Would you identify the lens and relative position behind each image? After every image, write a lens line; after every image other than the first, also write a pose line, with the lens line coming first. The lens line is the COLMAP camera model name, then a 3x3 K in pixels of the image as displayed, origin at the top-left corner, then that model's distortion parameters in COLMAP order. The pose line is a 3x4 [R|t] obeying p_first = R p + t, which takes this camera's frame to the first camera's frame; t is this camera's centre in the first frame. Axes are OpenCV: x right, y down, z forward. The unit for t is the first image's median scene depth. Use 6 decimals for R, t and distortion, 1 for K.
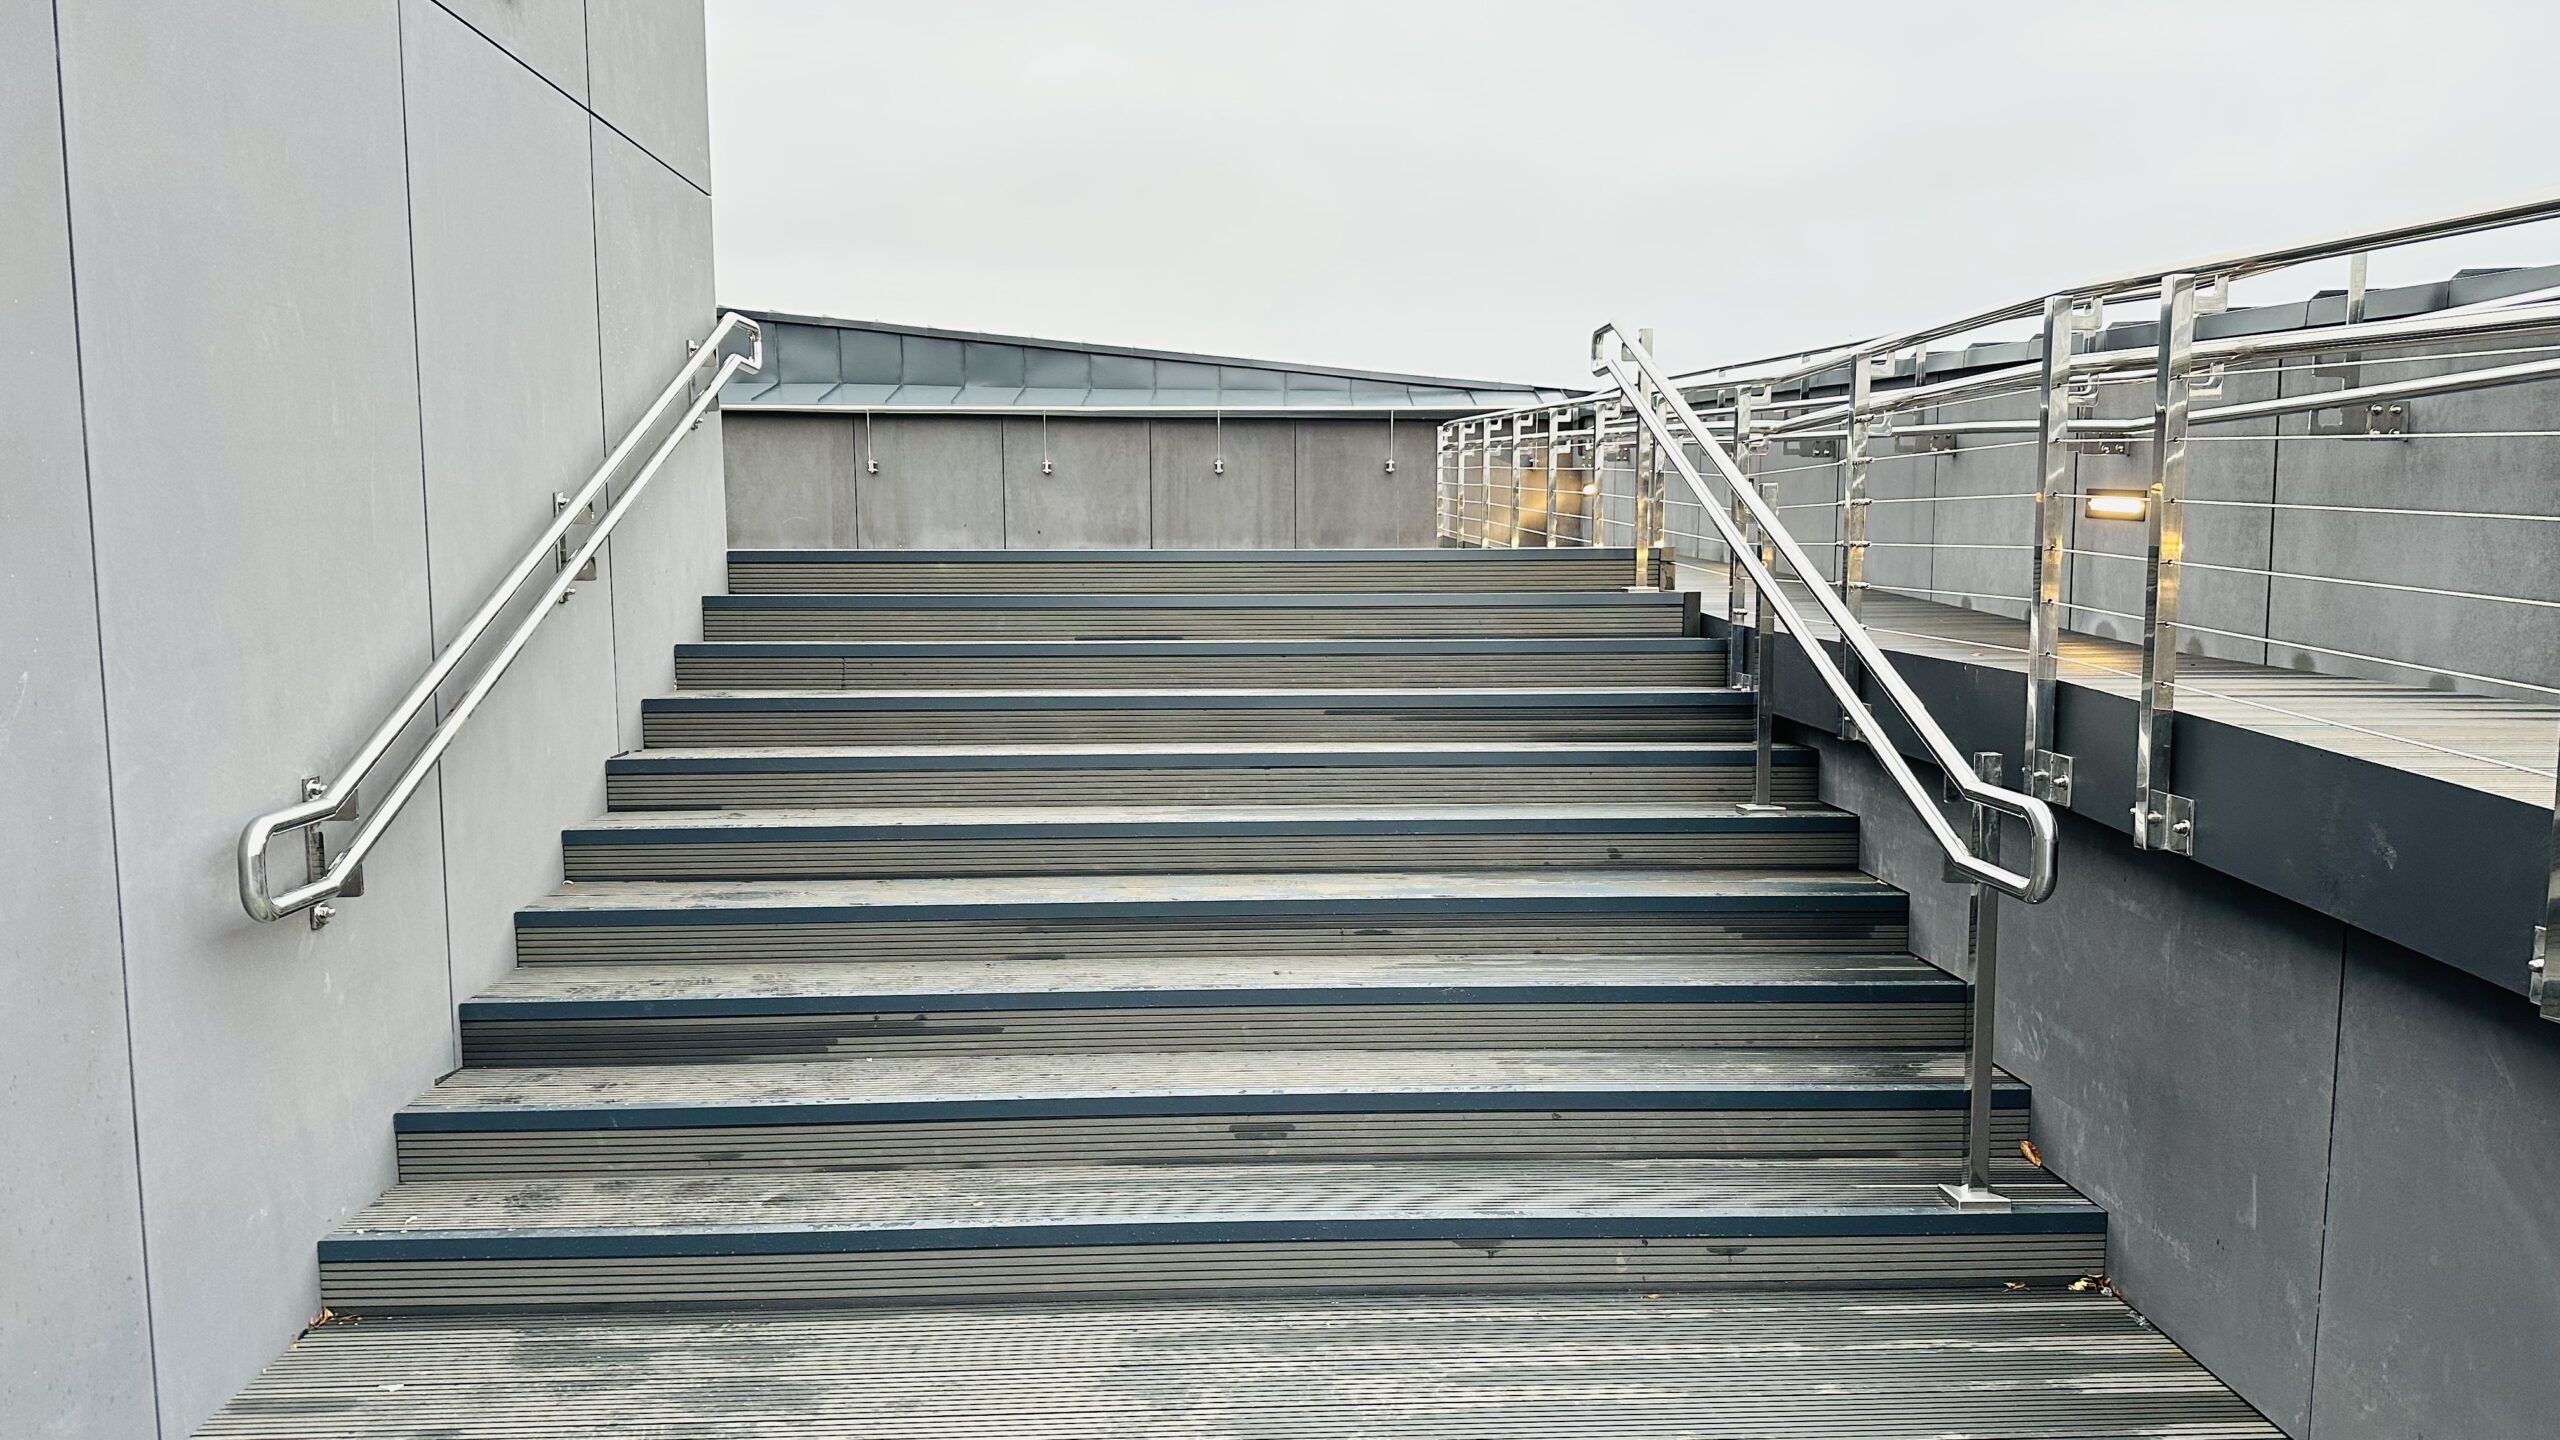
lens RADIAL K [[1709.4, 0, 1280.0], [0, 1709.4, 720.0], [0, 0, 1]] dist [0.131145, -0.179818]
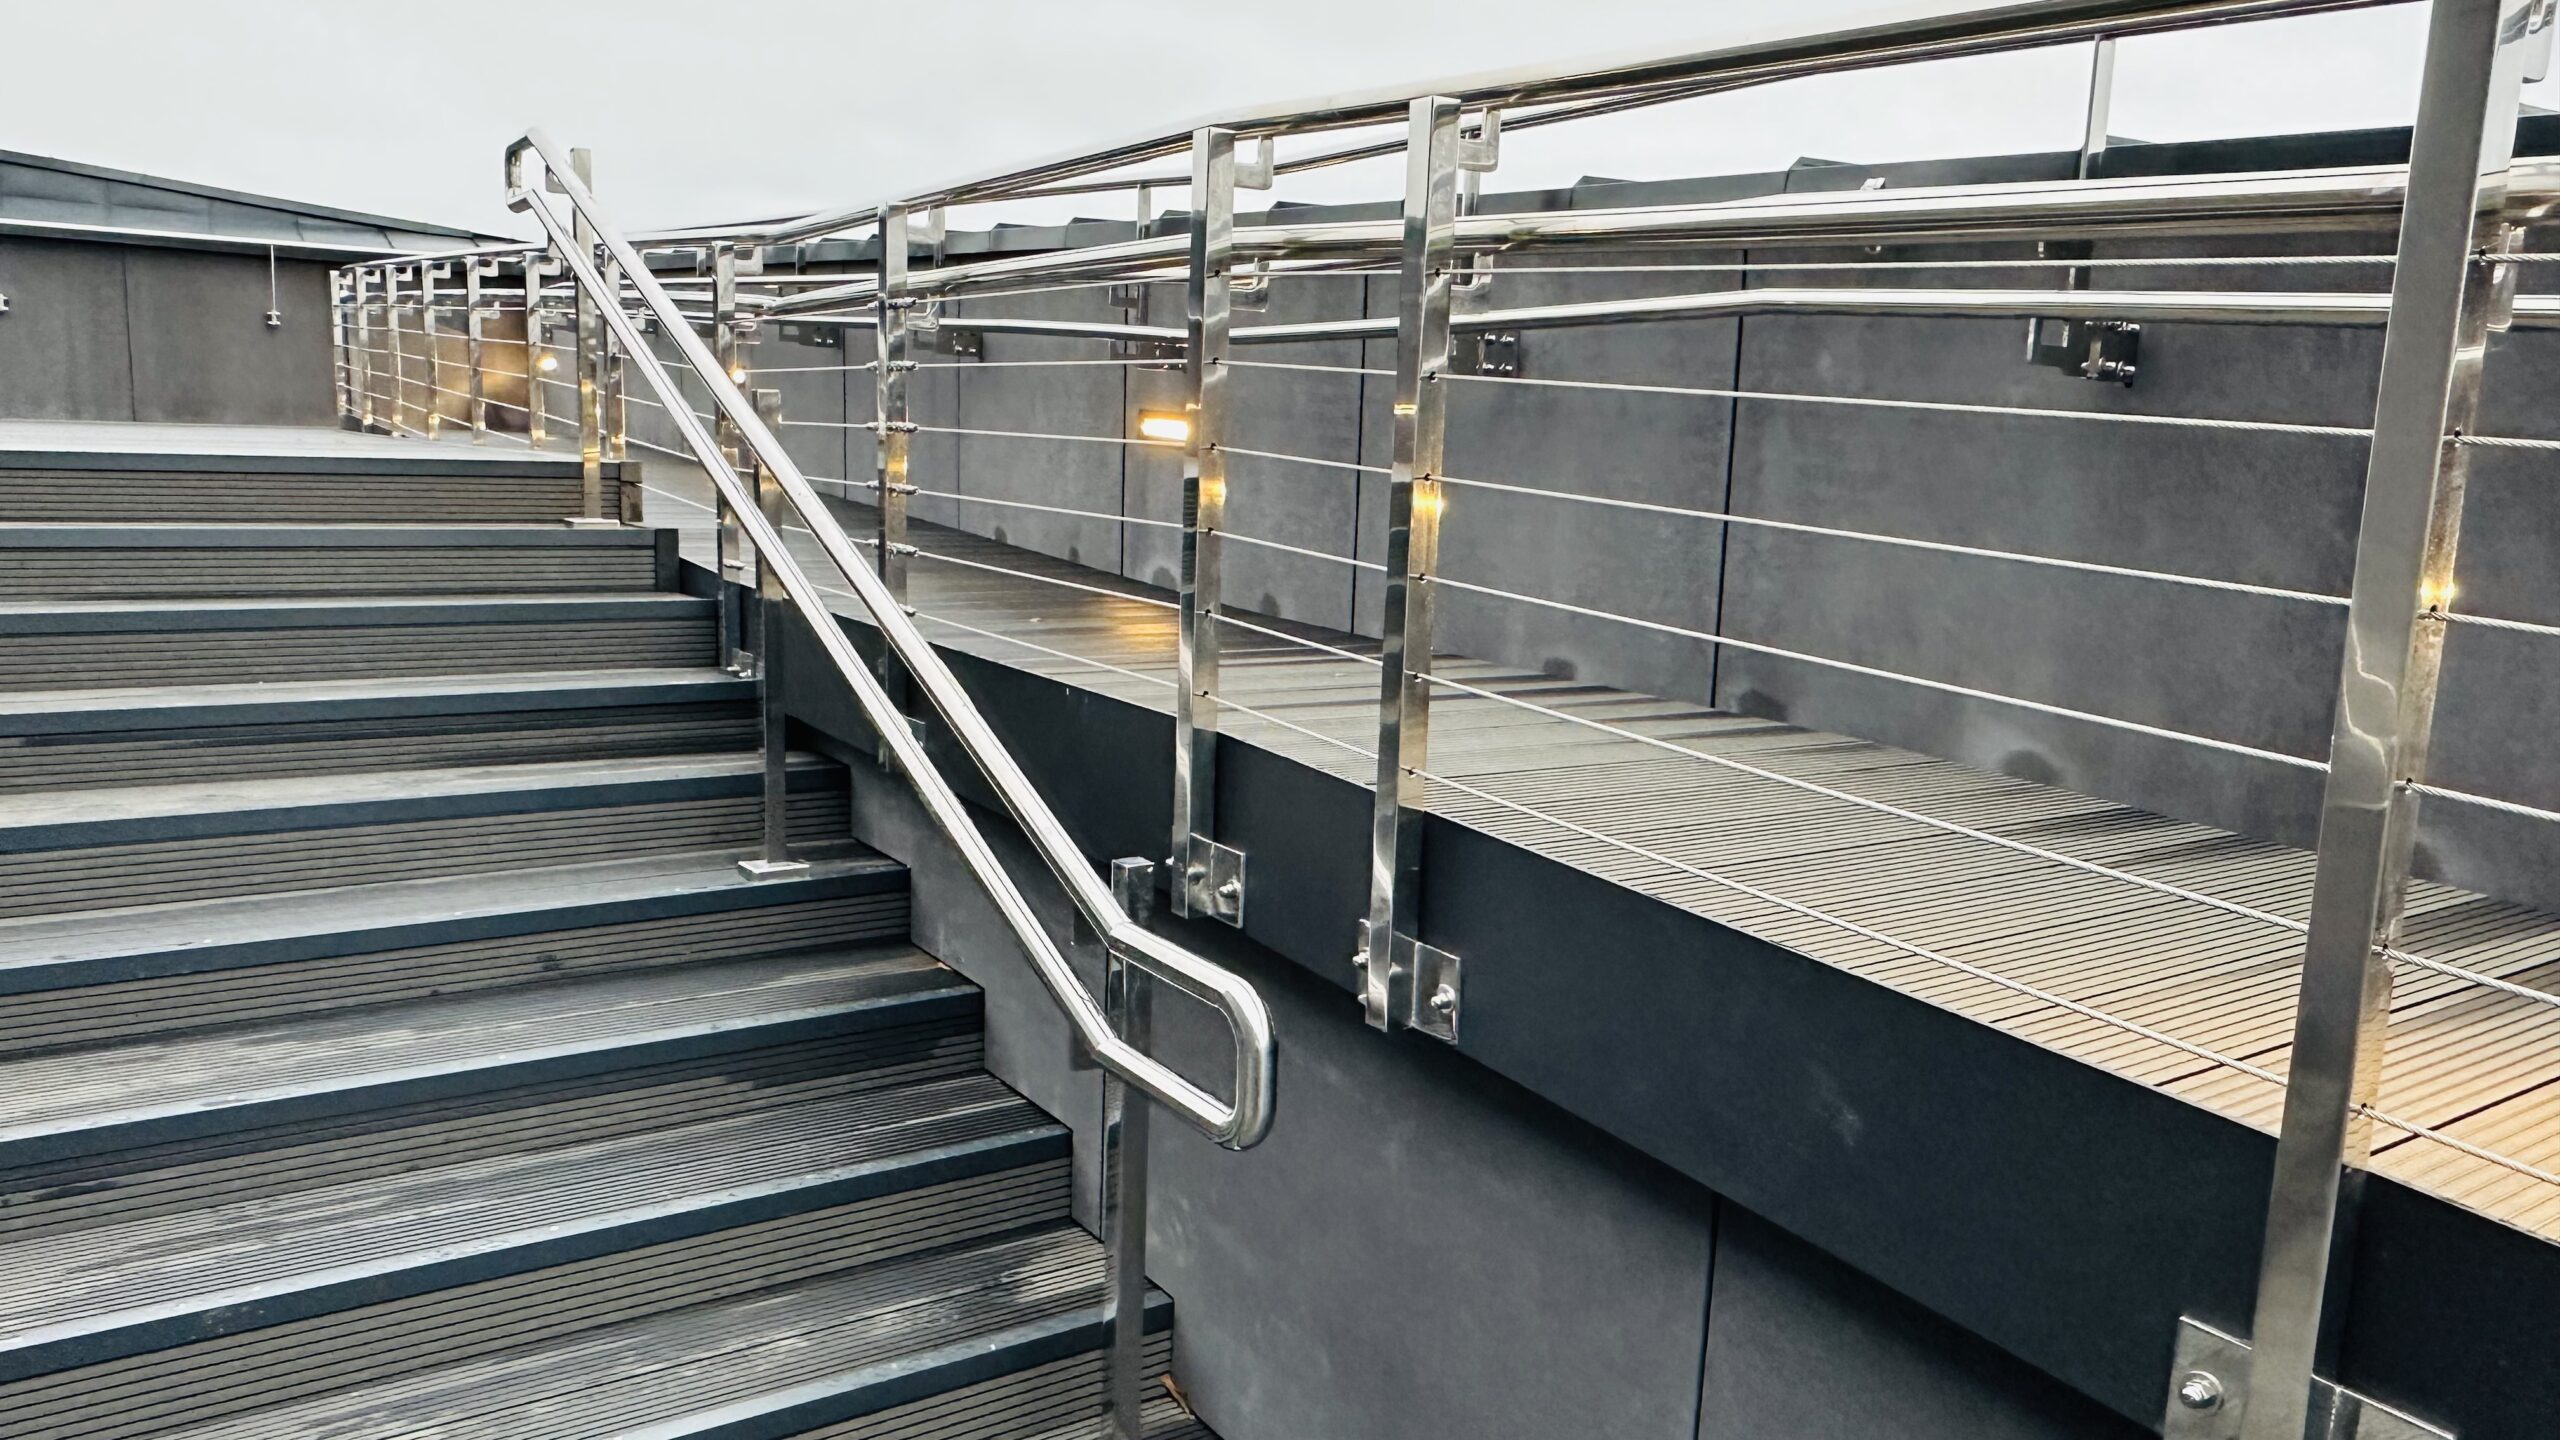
lens RADIAL K [[1774.9, 0, 1280.0], [0, 1774.9, 720.0], [0, 0, 1]] dist [-0.004177, 0.002571]
pose [[0.849674, -0.050157, 0.524918, 0.073343], [0.017761, 0.997623, 0.066575, -0.044478], [-0.527010, -0.047244, 0.848545, 0.265264]]
